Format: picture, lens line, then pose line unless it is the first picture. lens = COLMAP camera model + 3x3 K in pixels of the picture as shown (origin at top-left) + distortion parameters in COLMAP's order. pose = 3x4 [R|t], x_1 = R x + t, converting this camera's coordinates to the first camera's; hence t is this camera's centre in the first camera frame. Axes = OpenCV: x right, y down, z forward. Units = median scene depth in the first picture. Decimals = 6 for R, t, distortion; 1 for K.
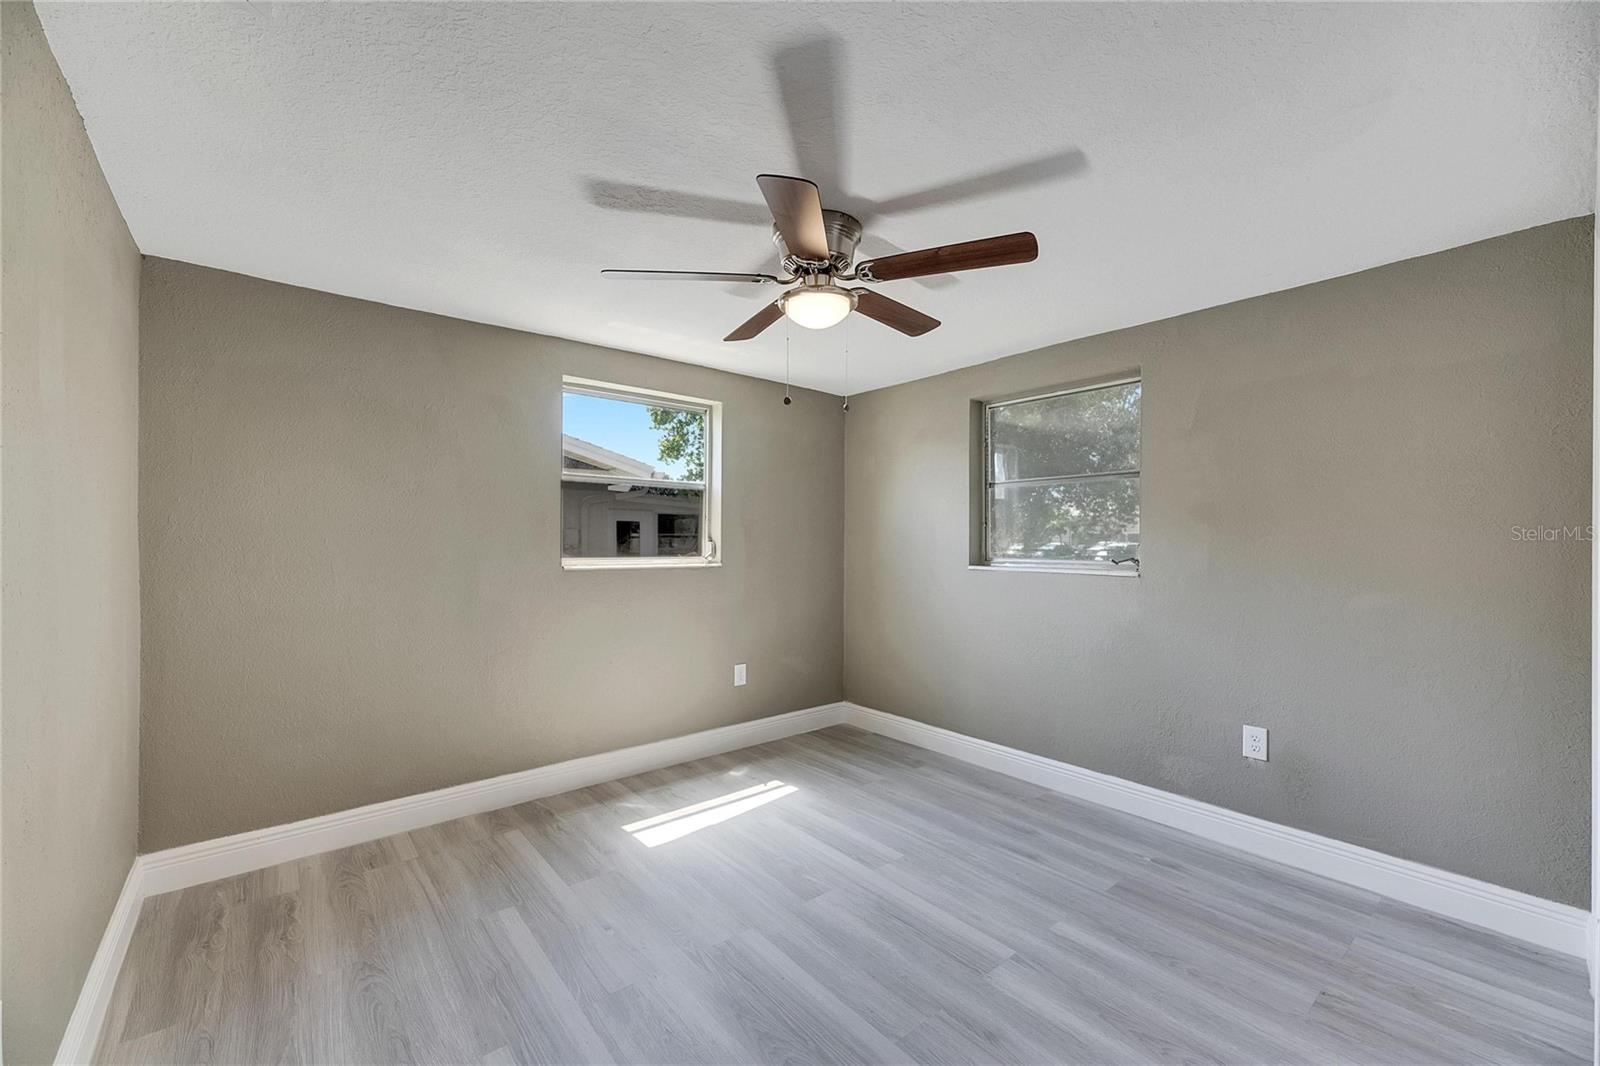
lens RADIAL K [[656.9, 0, 805.5], [0, 656.9, 532.7], [0, 0, 1]] dist [0.001616, -0.000006]
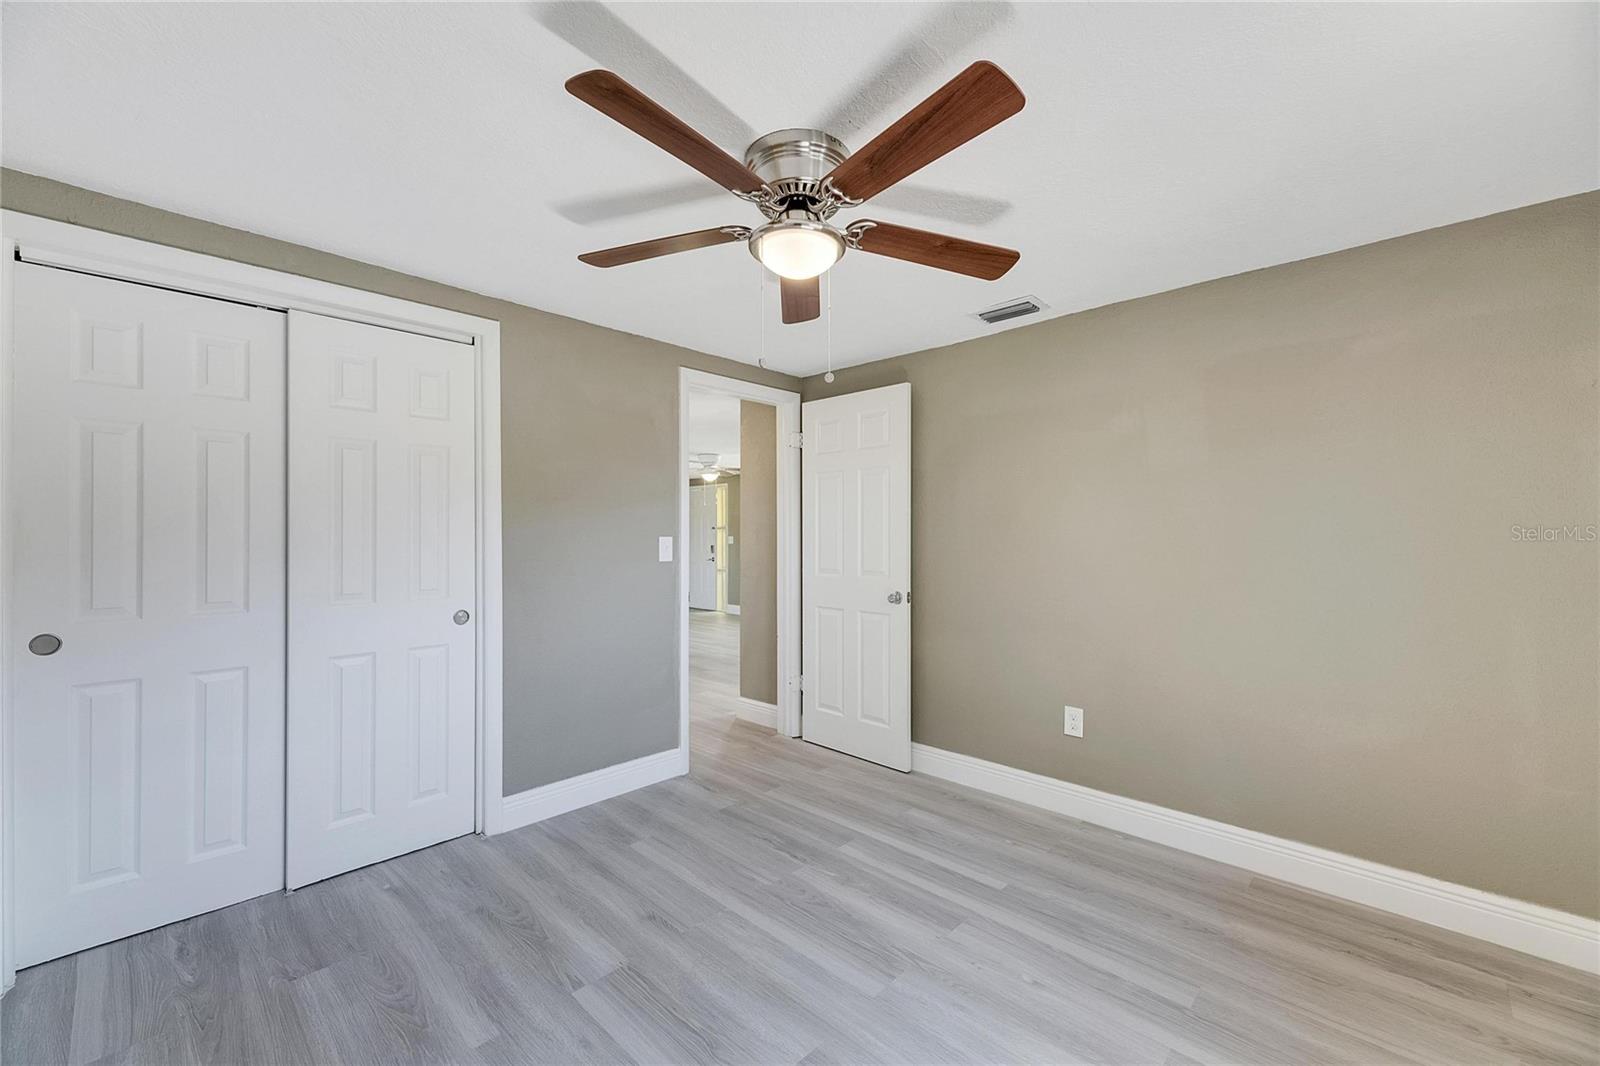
lens RADIAL K [[656.9, 0, 805.5], [0, 656.9, 532.7], [0, 0, 1]] dist [0.001616, -0.000006]
pose [[-0.993421, -0.001796, -0.114503, 0.109049], [-0.000139, 0.999895, -0.014482, 0.023095], [0.114517, -0.014371, -0.993317, 1.963700]]
